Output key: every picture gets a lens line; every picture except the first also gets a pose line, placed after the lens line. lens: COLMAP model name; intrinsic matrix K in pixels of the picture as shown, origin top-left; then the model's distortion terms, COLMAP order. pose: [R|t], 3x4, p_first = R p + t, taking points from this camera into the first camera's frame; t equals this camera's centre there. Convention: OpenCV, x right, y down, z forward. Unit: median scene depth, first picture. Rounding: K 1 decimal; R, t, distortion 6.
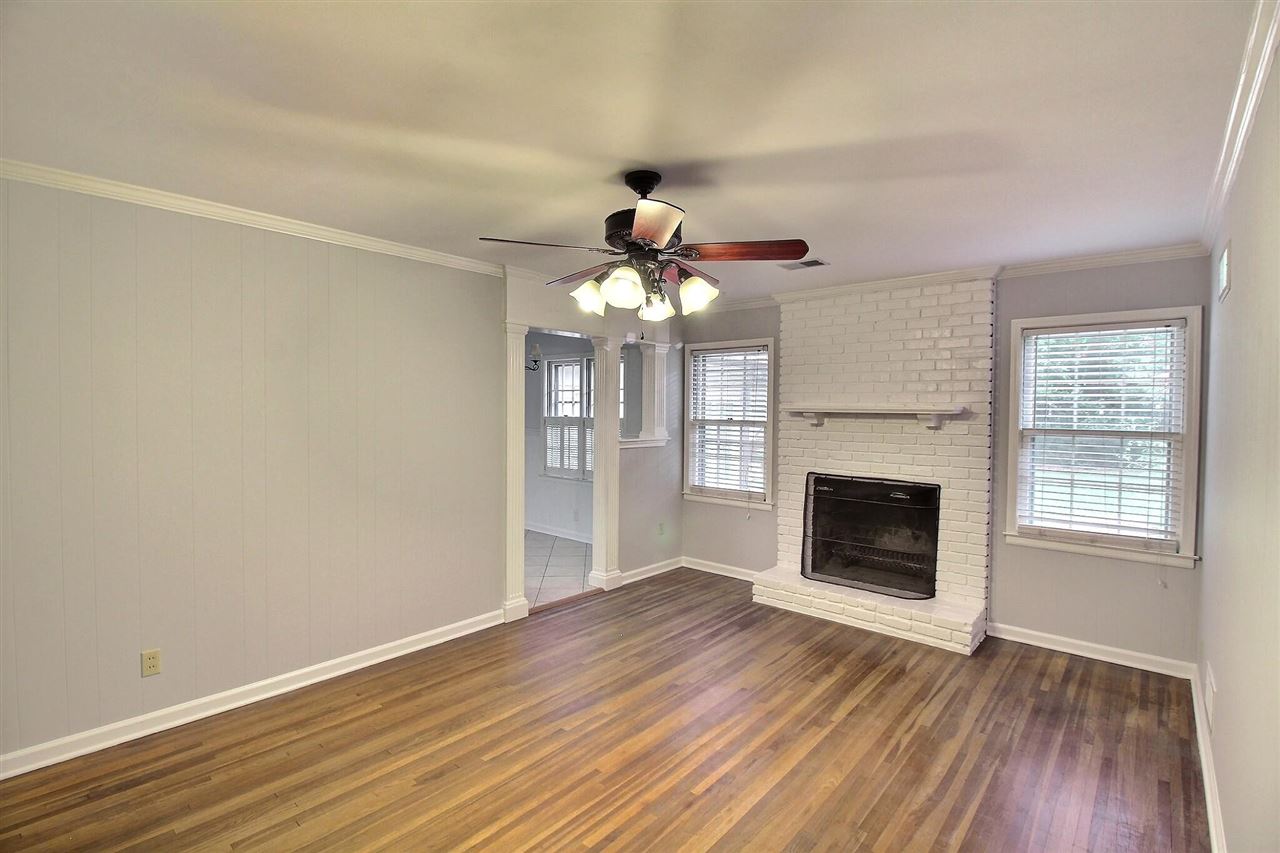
lens RADIAL K [[597.7, 0, 644.2], [0, 597.7, 422.6], [0, 0, 1]] dist [-0.016081, -0.002777]
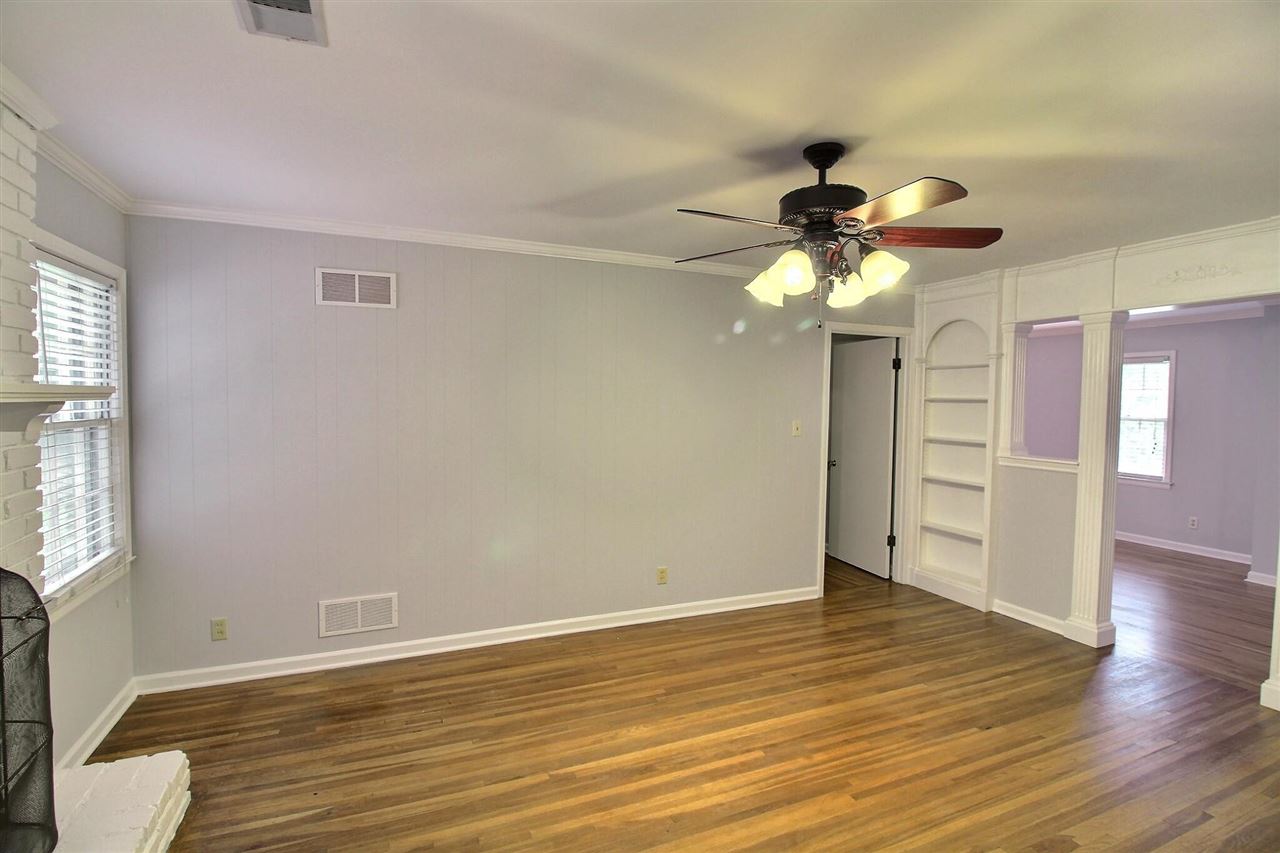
lens RADIAL K [[597.7, 0, 637.7], [0, 597.7, 422.5], [0, 0, 1]] dist [-0.016081, -0.002777]
pose [[-0.895378, -0.038401, 0.443648, -0.149648], [-0.009487, 0.997694, 0.067211, -0.047752], [-0.445206, 0.055970, -0.893677, 1.772600]]
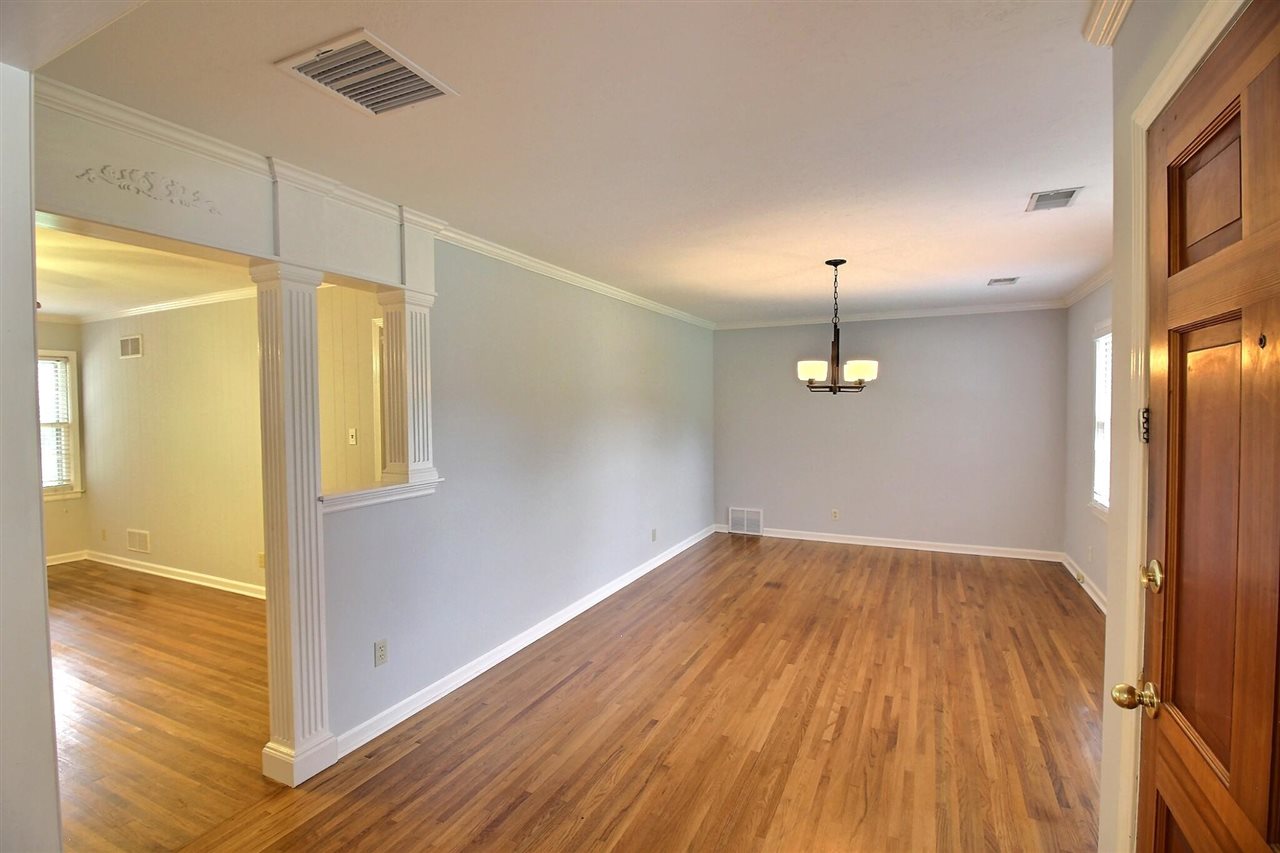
lens RADIAL K [[597.7, 0, 638.1], [0, 597.7, 417.9], [0, 0, 1]] dist [-0.016081, -0.002777]
pose [[-0.259444, -0.033898, 0.965163, -1.527908], [0.035080, 0.998393, 0.044495, -0.017898], [-0.965121, 0.045402, -0.257838, -0.240809]]
